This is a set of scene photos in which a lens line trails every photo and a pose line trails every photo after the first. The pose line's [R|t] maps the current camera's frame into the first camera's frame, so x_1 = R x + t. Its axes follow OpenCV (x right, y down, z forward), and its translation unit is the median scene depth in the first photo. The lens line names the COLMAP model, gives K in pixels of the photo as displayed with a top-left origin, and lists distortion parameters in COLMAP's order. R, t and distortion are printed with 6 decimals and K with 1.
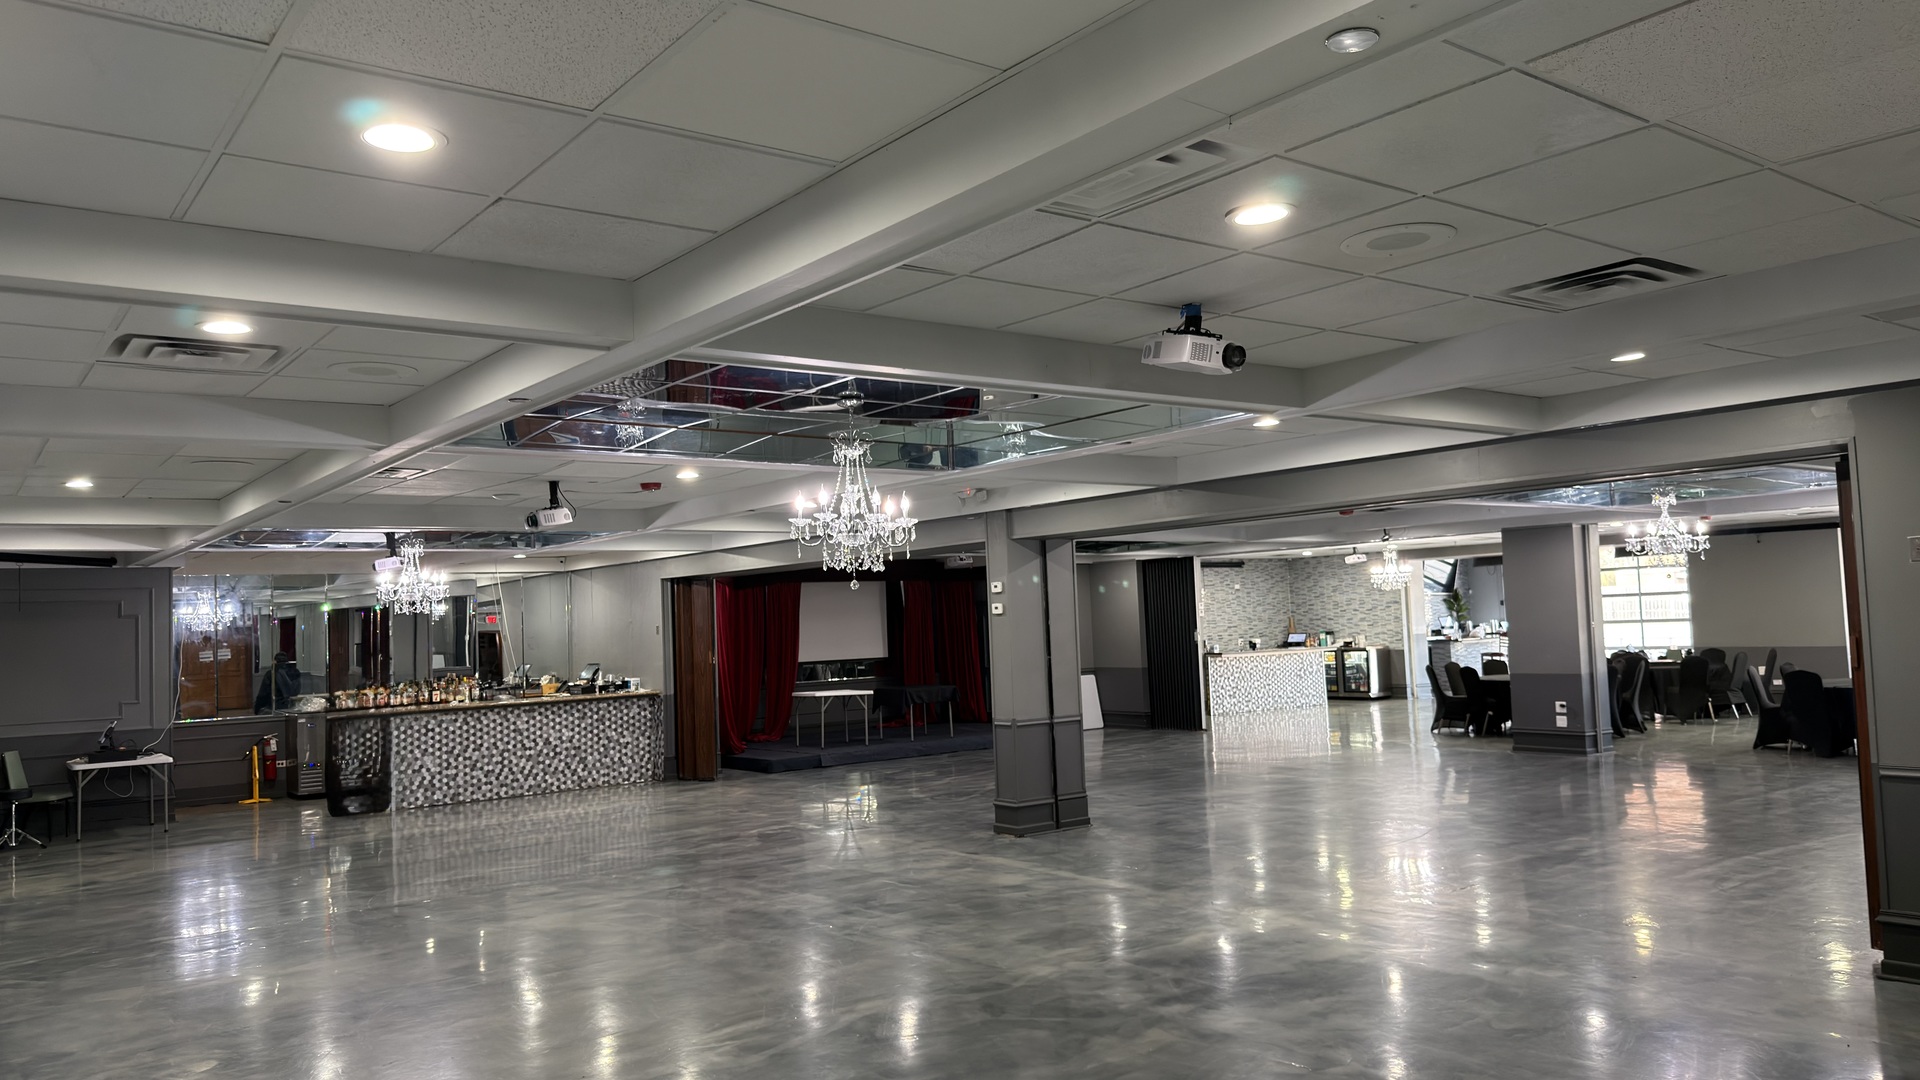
lens RADIAL K [[1330.4, 0, 951.3], [0, 1330.4, 543.5], [0, 0, 1]] dist [0.091703, -0.122174]
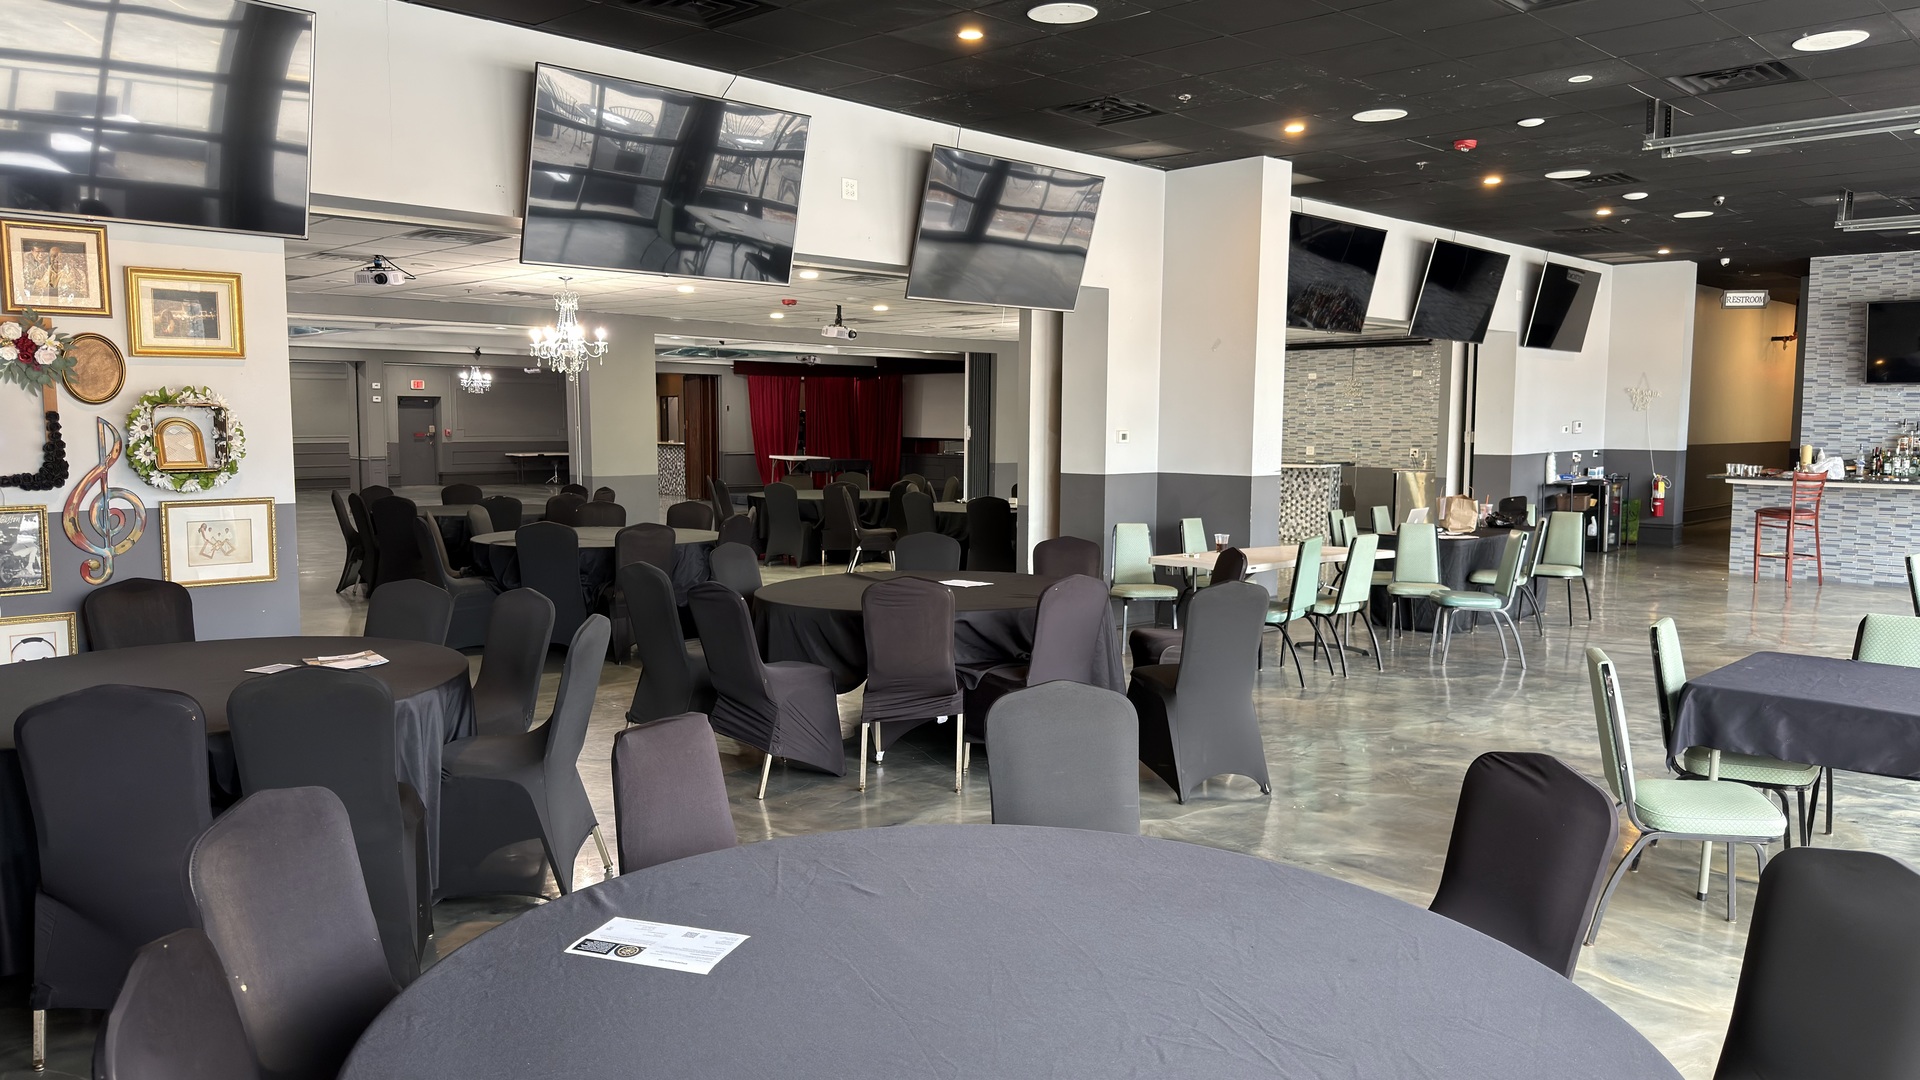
lens RADIAL K [[1333.0, 0, 952.6], [0, 1333.0, 545.9], [0, 0, 1]] dist [0.101121, -0.146409]
pose [[0.139093, 0.135926, -0.980906, 1.521510], [0.048393, 0.988419, 0.143829, 0.014382], [0.989096, -0.067475, 0.130905, 1.138842]]
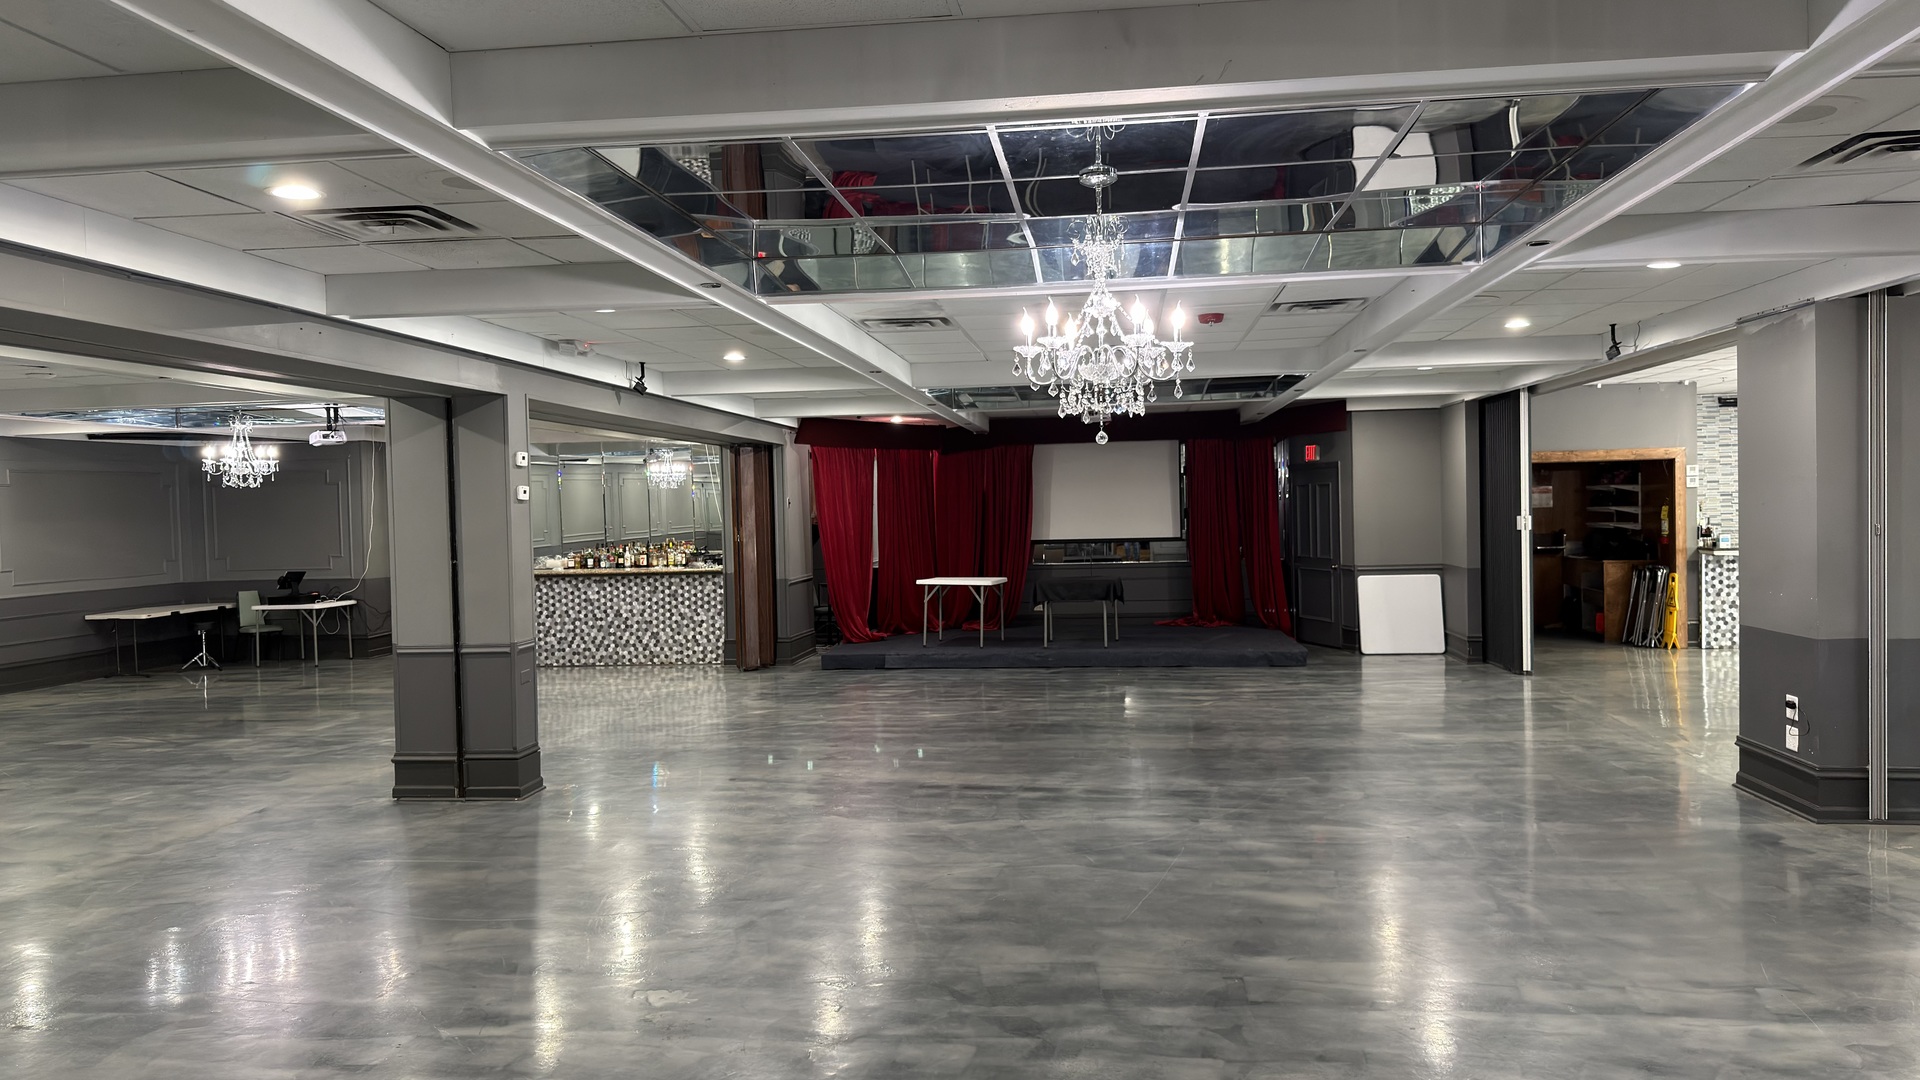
lens RADIAL K [[1325.1, 0, 966.6], [0, 1325.1, 546.8], [0, 0, 1]] dist [0.107397, -0.149801]
pose [[0.721091, 0.042956, -0.691507, 0.561005], [0.037920, 0.994133, 0.101296, 0.009913], [0.691802, -0.099266, 0.715232, 0.487577]]
